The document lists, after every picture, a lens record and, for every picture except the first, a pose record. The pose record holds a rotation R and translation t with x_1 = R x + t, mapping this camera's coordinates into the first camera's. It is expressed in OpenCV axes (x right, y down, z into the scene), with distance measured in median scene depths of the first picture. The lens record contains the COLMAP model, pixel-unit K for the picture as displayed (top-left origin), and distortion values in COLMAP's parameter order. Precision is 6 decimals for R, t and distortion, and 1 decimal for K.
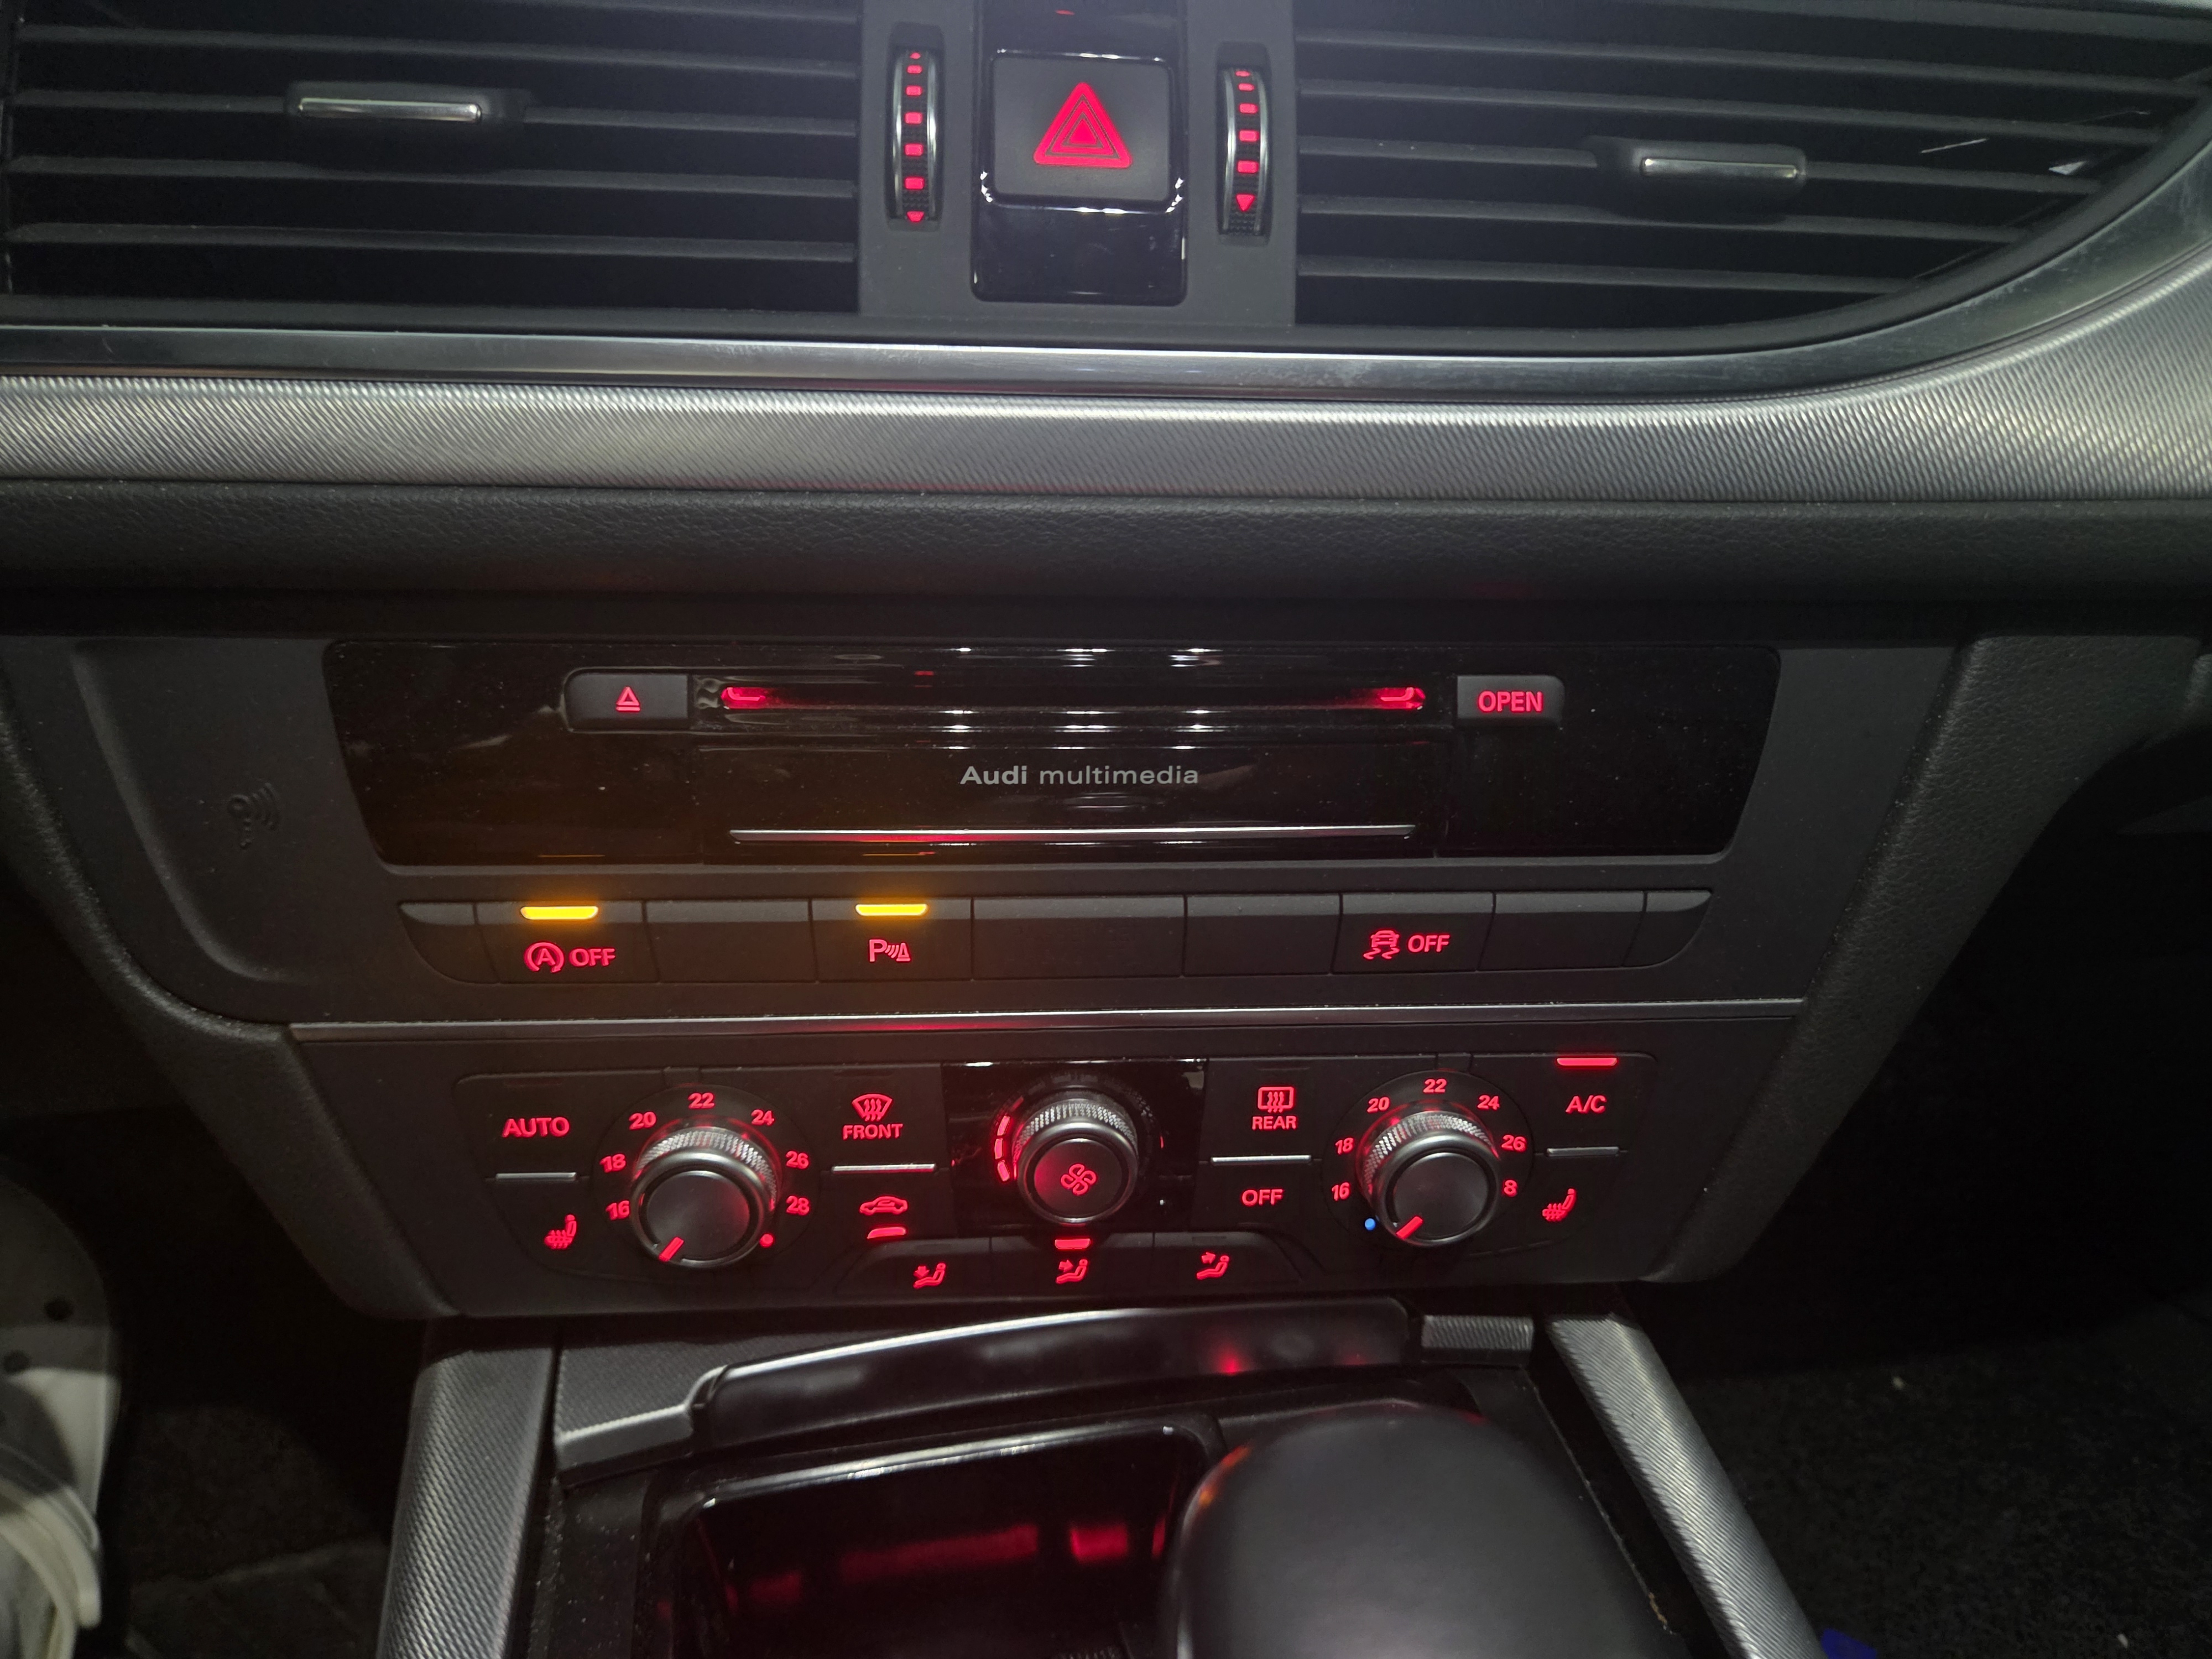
lens RADIAL K [[1523.0, 0, 1103.8], [0, 1523.0, 840.6], [0, 0, 1]] dist [0.045596, -0.058027]
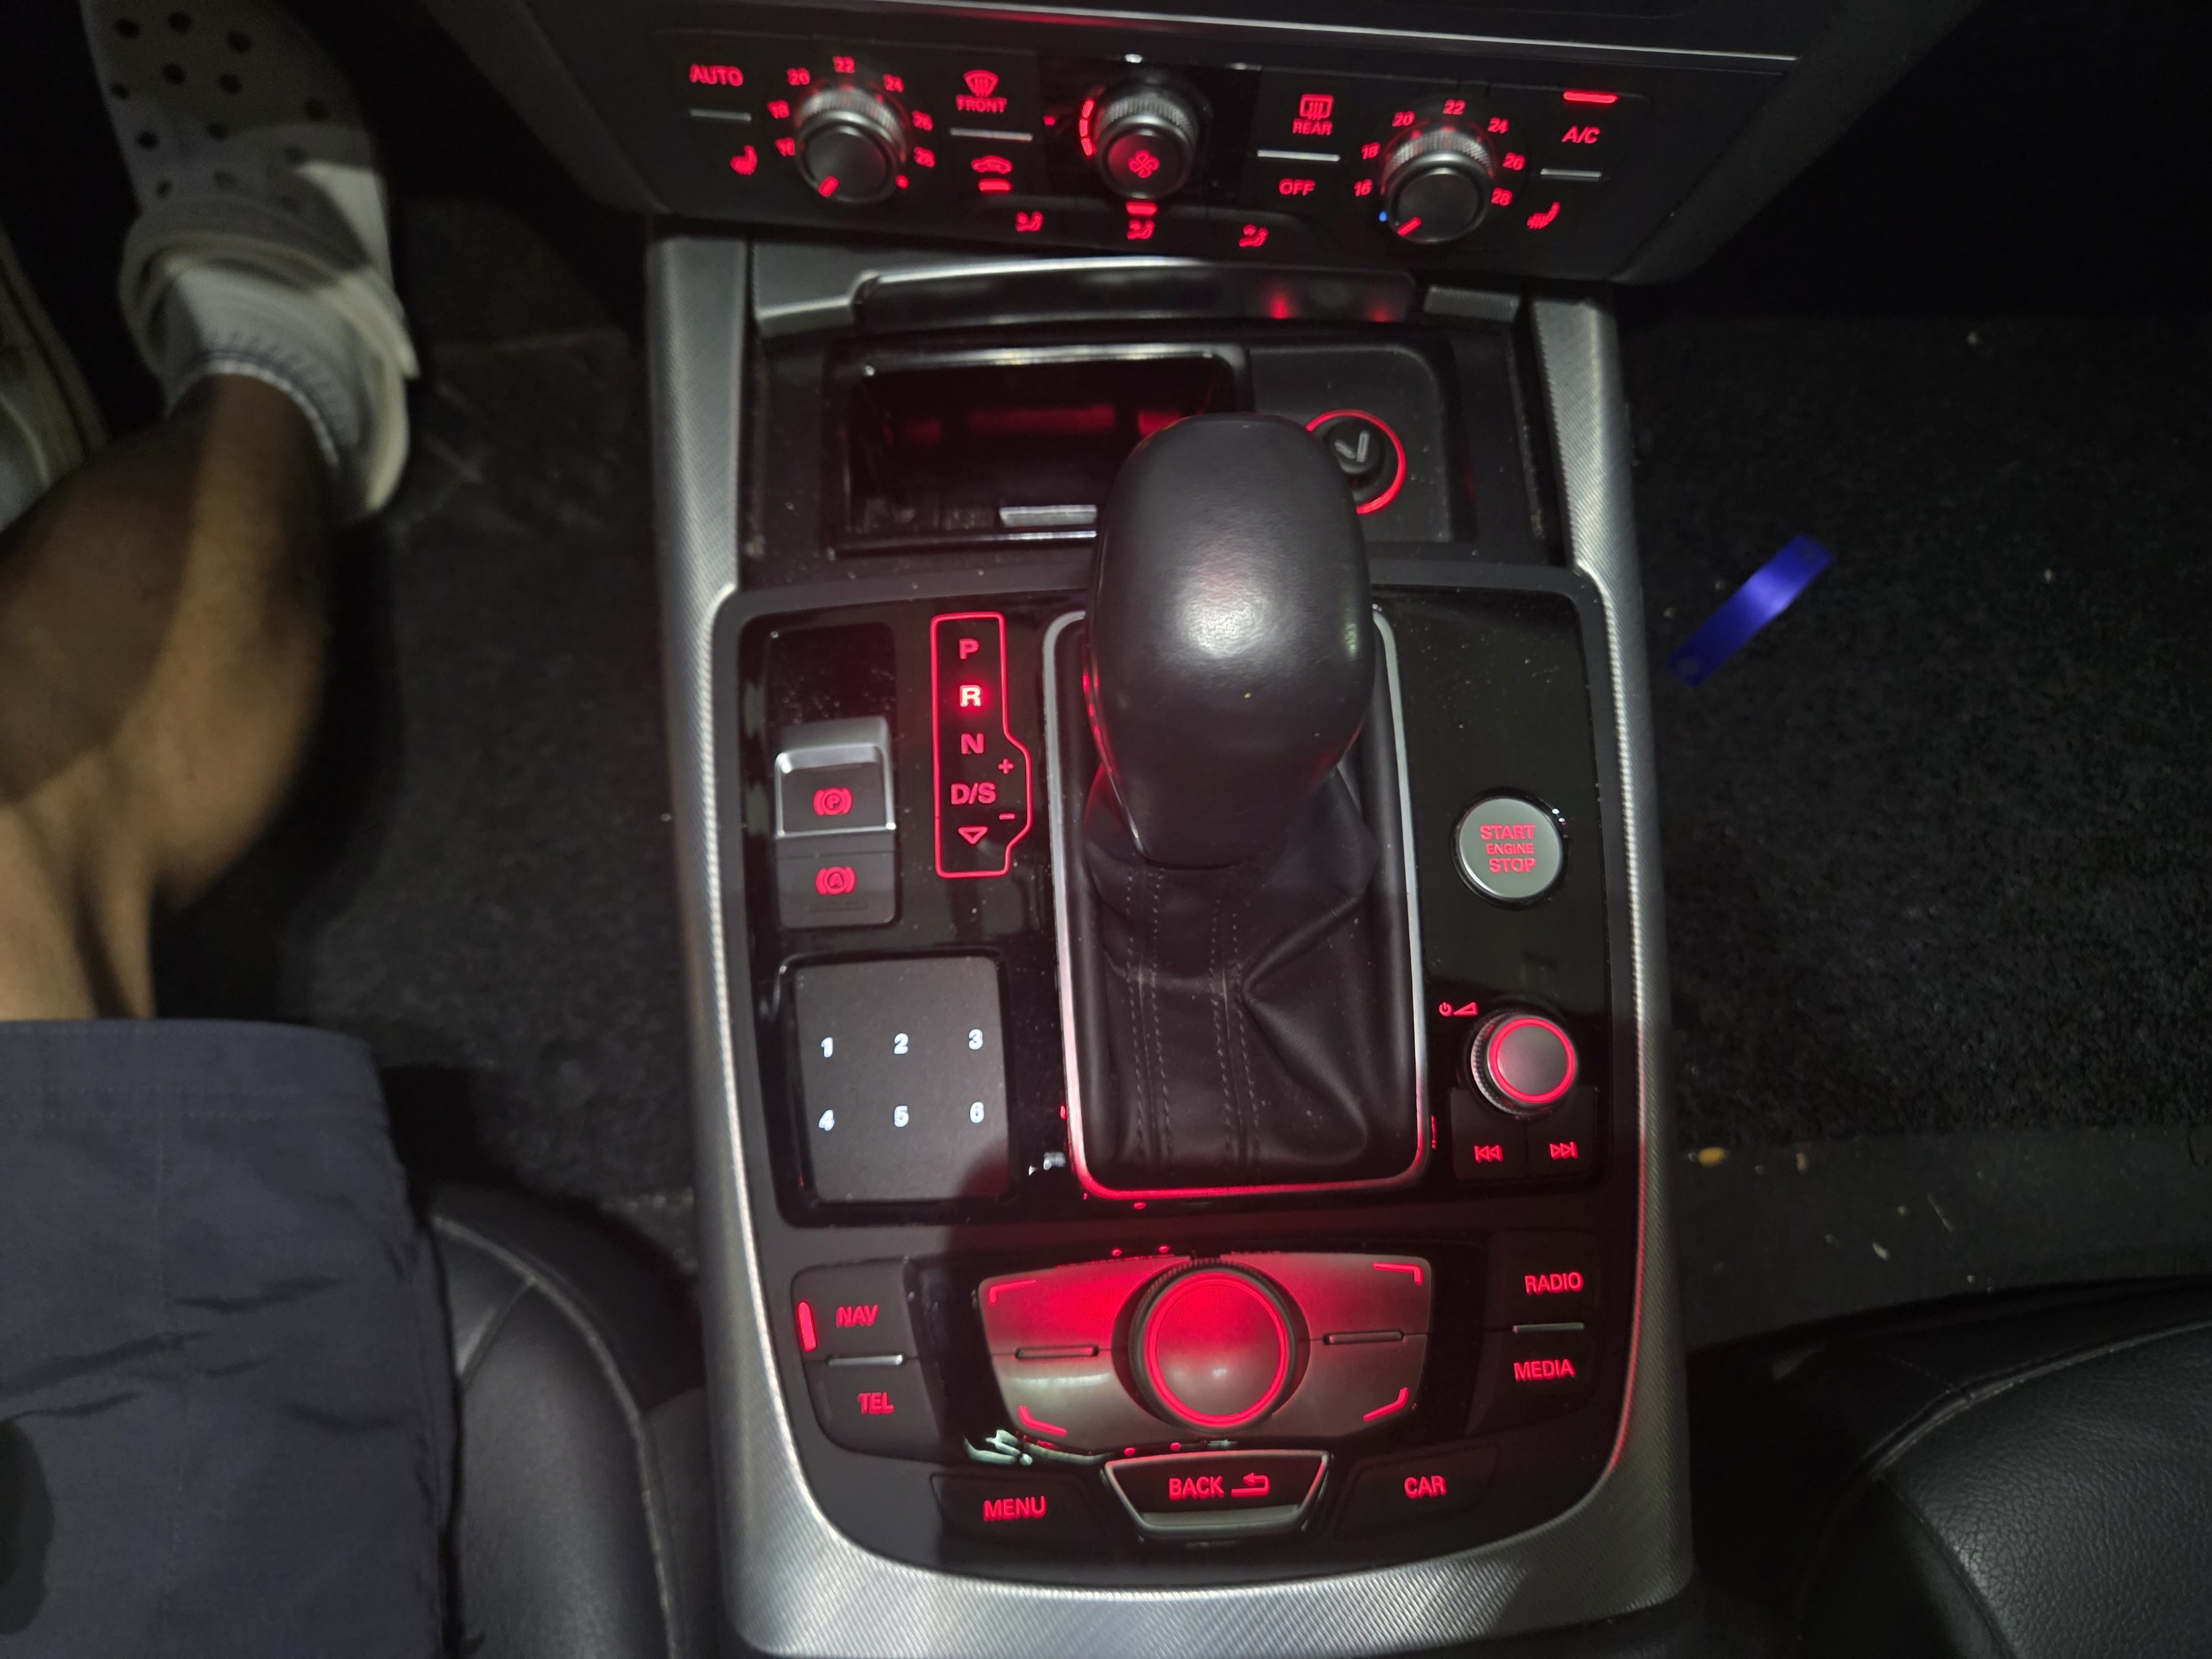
lens RADIAL K [[1523.0, 0, 1103.8], [0, 1523.0, 840.6], [0, 0, 1]] dist [0.045596, -0.058027]
pose [[0.989201, 0.132257, -0.063165, 0.098507], [-0.056179, 0.740193, 0.670043, -0.196598], [0.135373, -0.659258, 0.739630, -0.279262]]
